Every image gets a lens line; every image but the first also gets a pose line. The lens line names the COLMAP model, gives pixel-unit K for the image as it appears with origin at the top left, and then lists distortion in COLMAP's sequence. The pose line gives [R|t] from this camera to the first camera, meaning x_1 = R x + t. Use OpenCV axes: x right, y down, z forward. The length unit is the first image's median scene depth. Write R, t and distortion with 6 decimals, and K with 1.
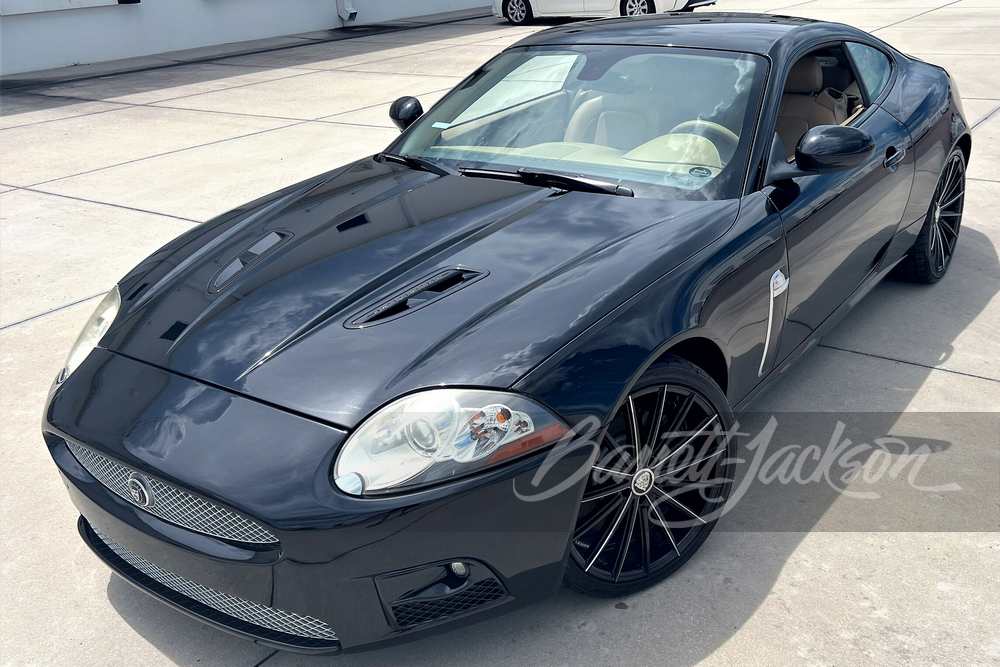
lens RADIAL K [[922.9, 0, 521.6], [0, 922.9, 334.7], [0, 0, 1]] dist [0.010945, -0.006576]
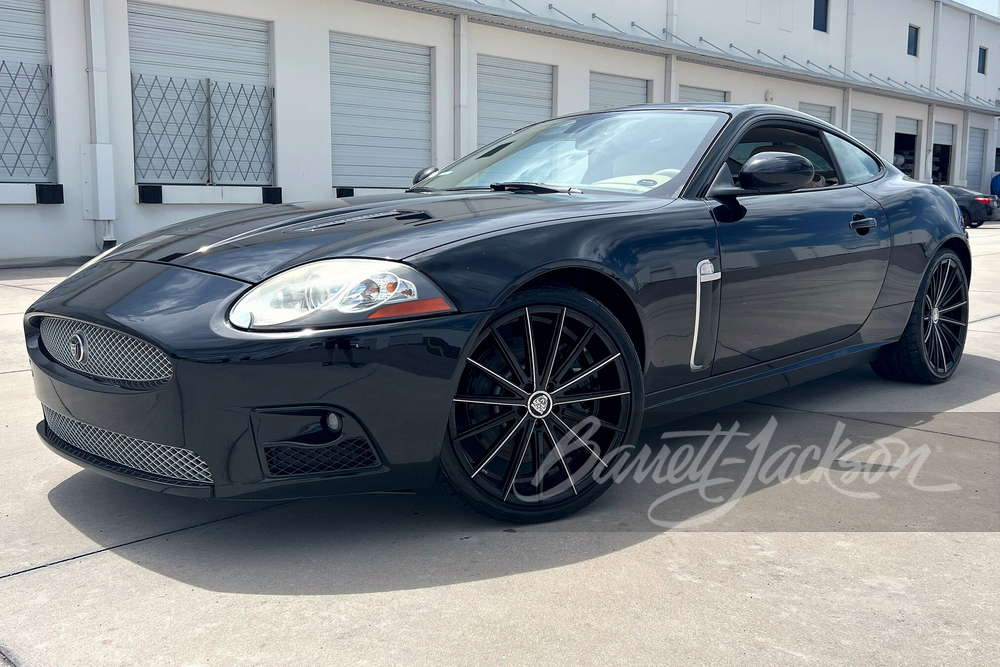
lens RADIAL K [[912.3, 0, 519.9], [0, 912.3, 317.9], [0, 0, 1]] dist [0.015197, -0.018431]
pose [[0.988997, 0.069974, -0.130339, 0.240008], [-0.103141, 0.957758, -0.268442, 0.349736], [0.106049, 0.278932, 0.954437, -0.010700]]
